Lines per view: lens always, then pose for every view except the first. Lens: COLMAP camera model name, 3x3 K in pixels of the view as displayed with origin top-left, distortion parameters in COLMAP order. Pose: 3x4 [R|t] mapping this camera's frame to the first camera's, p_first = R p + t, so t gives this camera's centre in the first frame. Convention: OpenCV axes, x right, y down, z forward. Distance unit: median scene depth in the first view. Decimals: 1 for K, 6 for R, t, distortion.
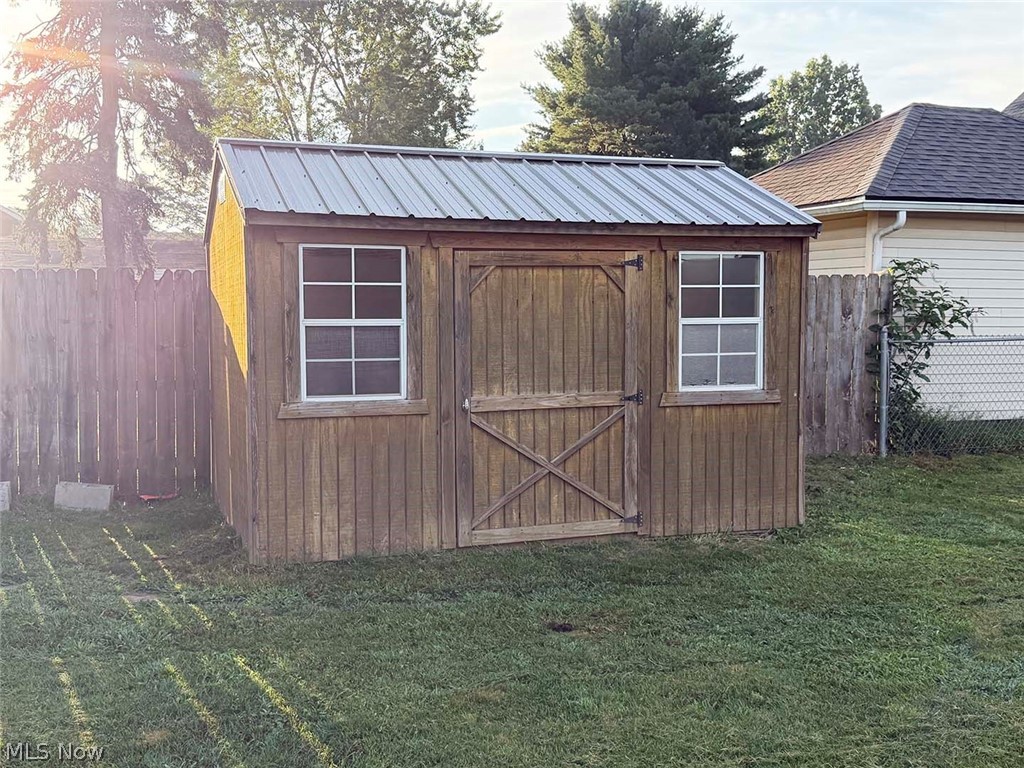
lens RADIAL K [[1166.4, 0, 512.7], [0, 1166.4, 384.1], [0, 0, 1]] dist [0.101949, 0.000000]
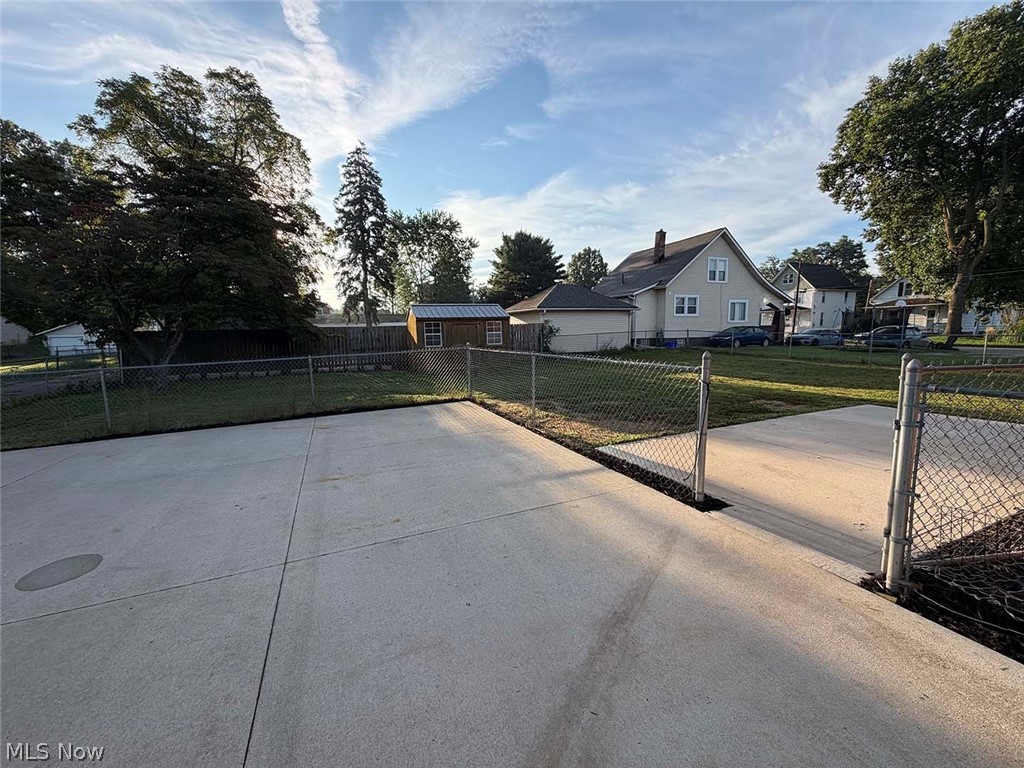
lens RADIAL K [[408.6, 0, 508.8], [0, 408.6, 383.9], [0, 0, 1]] dist [0.003580, 0.000198]
pose [[0.999060, -0.028958, 0.032265, 0.023846], [0.026886, 0.997657, 0.062913, 0.010548], [-0.034011, -0.061986, 0.997497, -0.151661]]
